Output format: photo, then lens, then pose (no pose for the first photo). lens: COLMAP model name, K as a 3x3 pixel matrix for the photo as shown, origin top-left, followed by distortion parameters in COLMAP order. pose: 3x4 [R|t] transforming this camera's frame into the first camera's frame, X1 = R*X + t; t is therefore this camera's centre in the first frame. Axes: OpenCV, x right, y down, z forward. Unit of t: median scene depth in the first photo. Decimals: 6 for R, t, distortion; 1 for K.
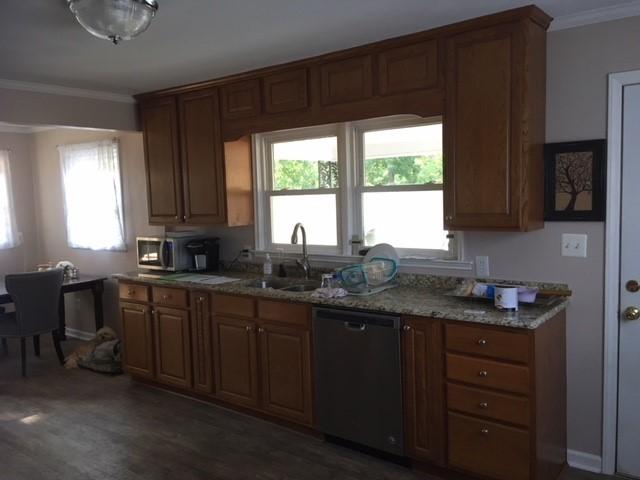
lens RADIAL K [[537.0, 0, 320.0], [0, 537.0, 240.7], [0, 0, 1]] dist [0.078581, -0.127158]
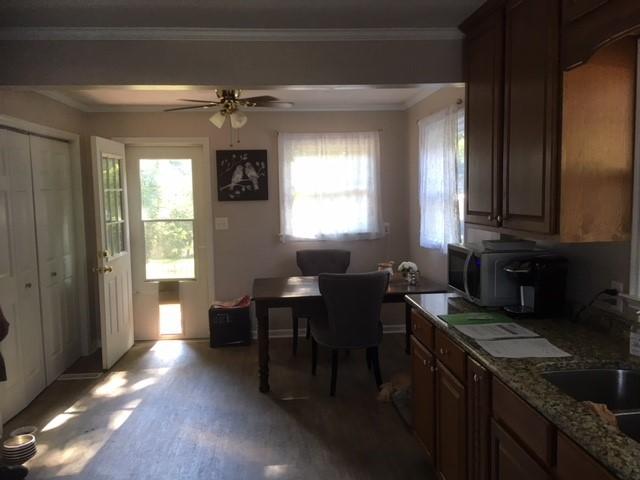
lens RADIAL K [[537.0, 0, 321.1], [0, 537.0, 241.1], [0, 0, 1]] dist [0.078581, -0.127158]
pose [[0.671300, 0.085181, -0.736275, 0.046988], [-0.066520, 0.996289, 0.054613, -0.037057], [0.738195, 0.012316, 0.674475, 0.456004]]
